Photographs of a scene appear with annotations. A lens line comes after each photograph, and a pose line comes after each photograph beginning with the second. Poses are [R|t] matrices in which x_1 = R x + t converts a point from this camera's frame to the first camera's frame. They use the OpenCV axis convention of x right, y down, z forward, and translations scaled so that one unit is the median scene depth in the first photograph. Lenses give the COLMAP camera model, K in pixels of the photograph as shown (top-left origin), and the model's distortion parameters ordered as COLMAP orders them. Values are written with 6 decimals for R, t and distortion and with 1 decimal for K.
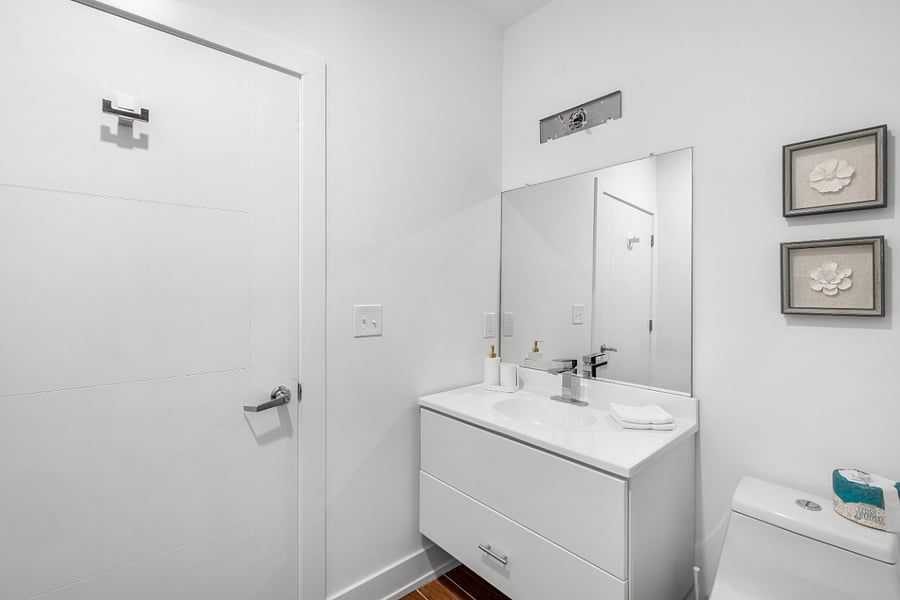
lens RADIAL K [[392.2, 0, 448.5], [0, 392.2, 292.5], [0, 0, 1]] dist [-0.004005, -0.000552]
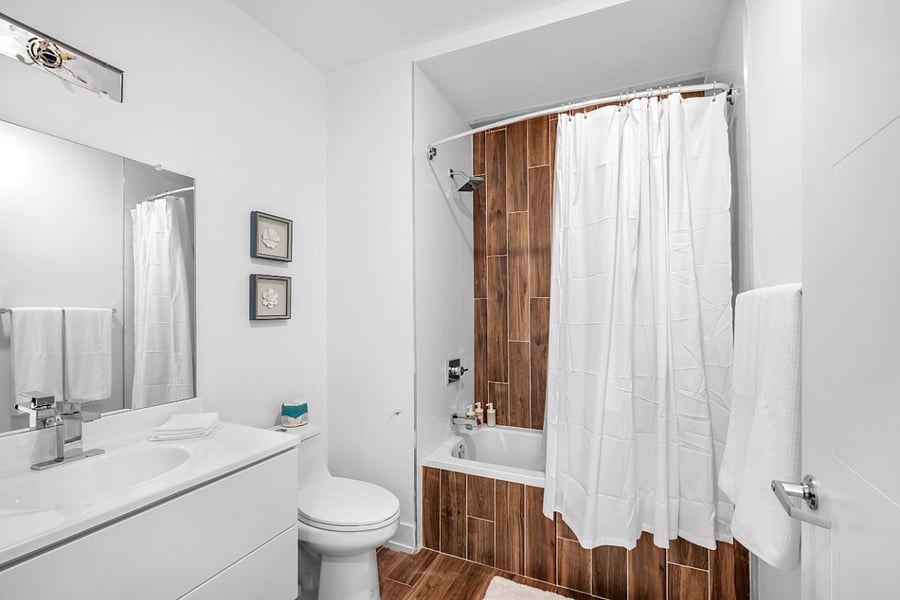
lens RADIAL K [[392.2, 0, 452.4], [0, 392.2, 312.1], [0, 0, 1]] dist [-0.004005, -0.000552]
pose [[-0.404135, -0.014448, 0.914585, -0.871697], [0.001524, 0.999863, 0.016469, -0.002625], [-0.914698, 0.008050, -0.404057, 0.926456]]
